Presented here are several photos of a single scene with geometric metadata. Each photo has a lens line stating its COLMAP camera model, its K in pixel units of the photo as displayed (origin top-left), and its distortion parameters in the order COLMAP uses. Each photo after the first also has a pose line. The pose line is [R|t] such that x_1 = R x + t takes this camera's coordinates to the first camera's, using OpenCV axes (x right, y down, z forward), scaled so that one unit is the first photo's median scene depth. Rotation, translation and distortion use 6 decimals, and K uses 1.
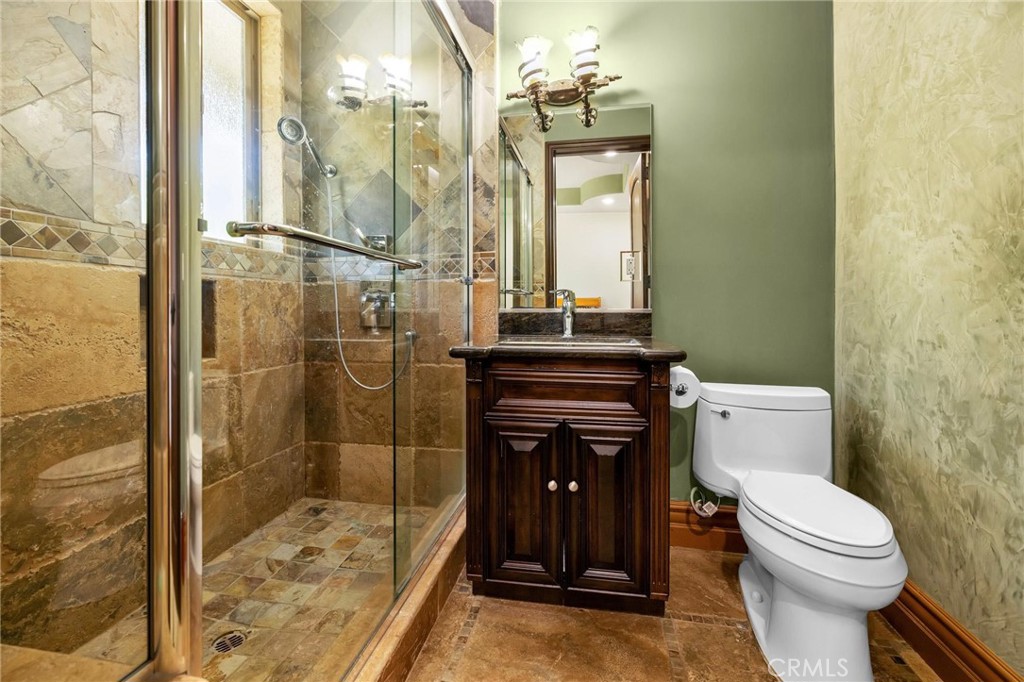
lens RADIAL K [[433.6, 0, 530.2], [0, 433.6, 308.8], [0, 0, 1]] dist [0.002234, 0.000099]
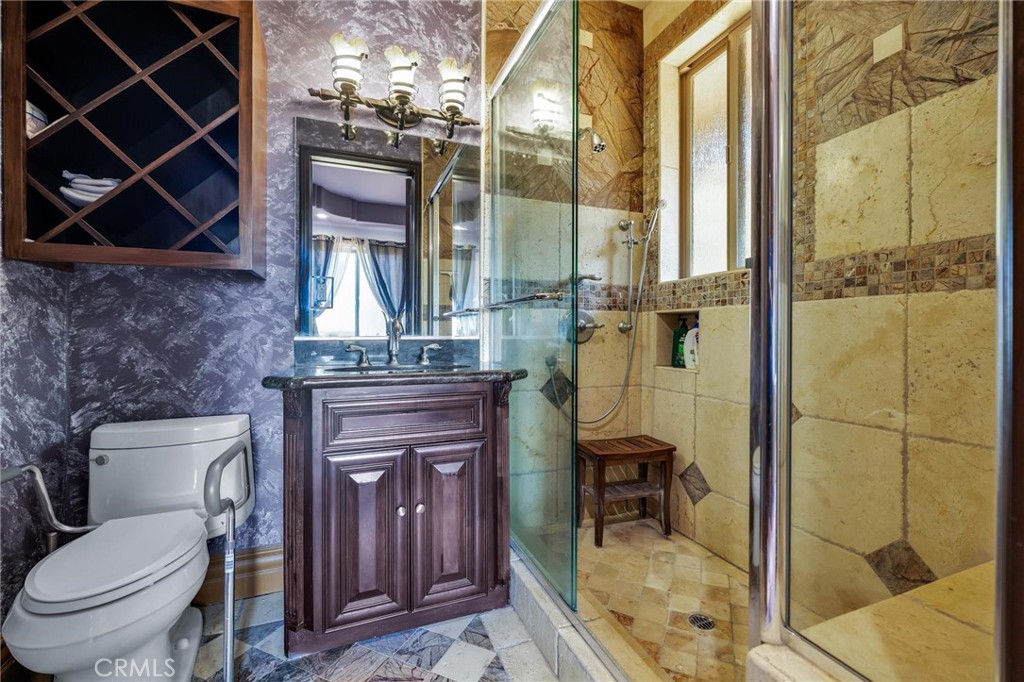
lens RADIAL K [[436.0, 0, 511.4], [0, 436.0, 338.3], [0, 0, 1]] dist [-0.000342, -0.000035]
pose [[0.872581, -0.006211, 0.488430, -0.143296], [-0.001796, 0.999872, 0.015923, -0.000951], [-0.488466, -0.014772, 0.872458, 0.016618]]
